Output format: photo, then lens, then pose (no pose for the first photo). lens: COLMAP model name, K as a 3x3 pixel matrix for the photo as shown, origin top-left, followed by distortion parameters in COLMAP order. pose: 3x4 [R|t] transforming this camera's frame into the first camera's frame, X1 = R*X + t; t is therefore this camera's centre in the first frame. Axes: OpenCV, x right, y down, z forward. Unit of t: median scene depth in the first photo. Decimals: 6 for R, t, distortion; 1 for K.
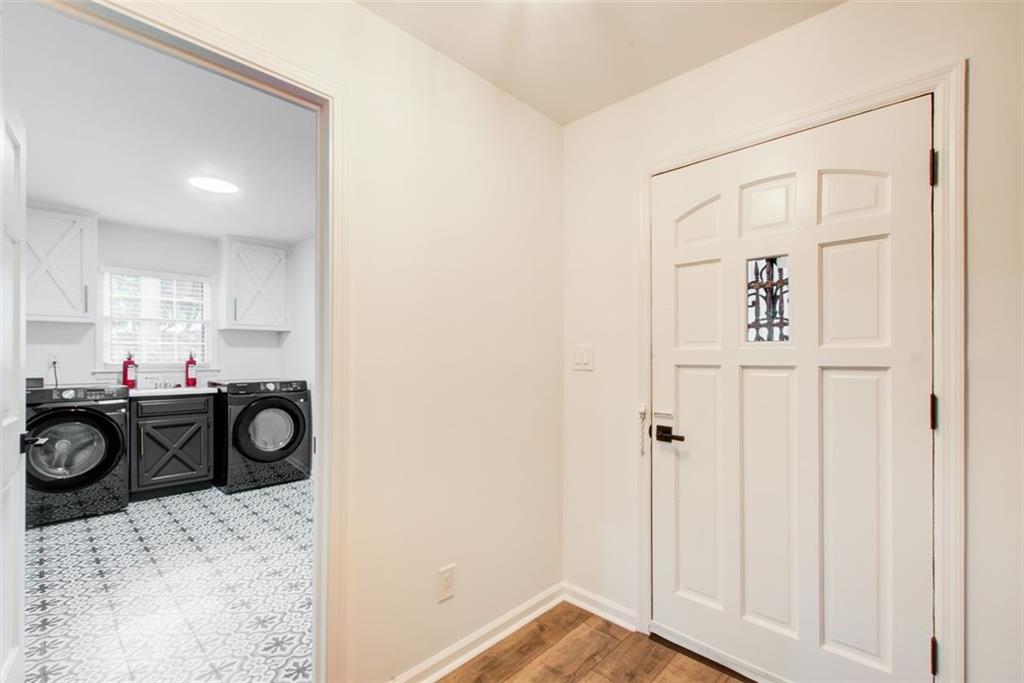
lens RADIAL K [[445.2, 0, 513.0], [0, 445.2, 354.7], [0, 0, 1]] dist [0.000009, -0.000142]
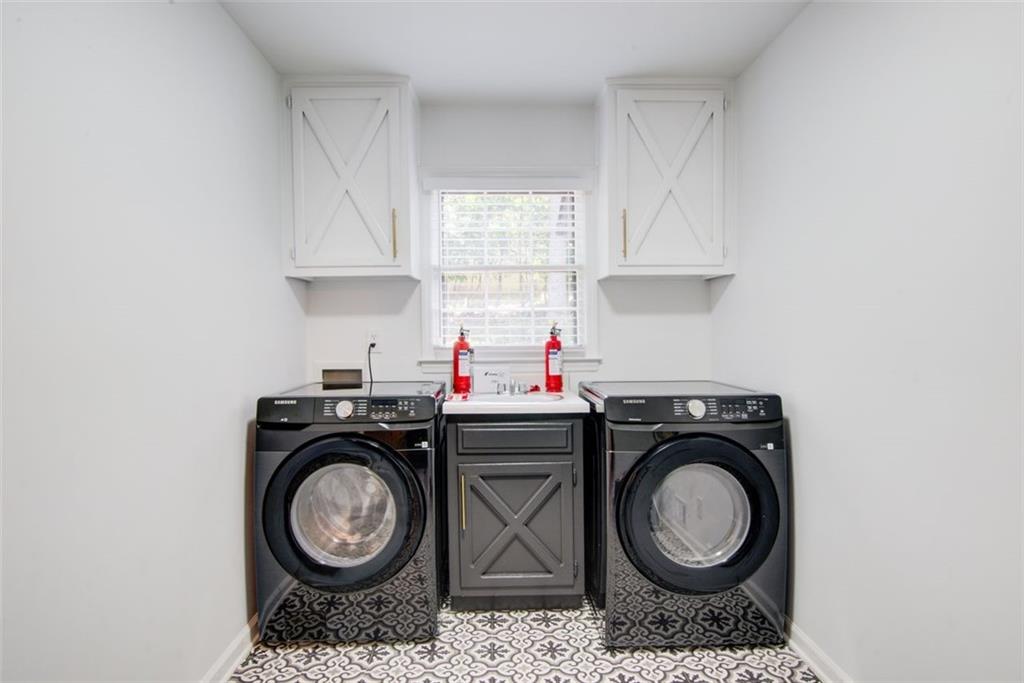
lens RADIAL K [[460.3, 0, 550.1], [0, 460.3, 340.6], [0, 0, 1]] dist [-0.001080, -0.000034]
pose [[0.709463, 0.010297, -0.704668, -0.340556], [0.013584, 0.999508, 0.028282, -0.003043], [0.704612, -0.029637, 0.708973, 0.604839]]
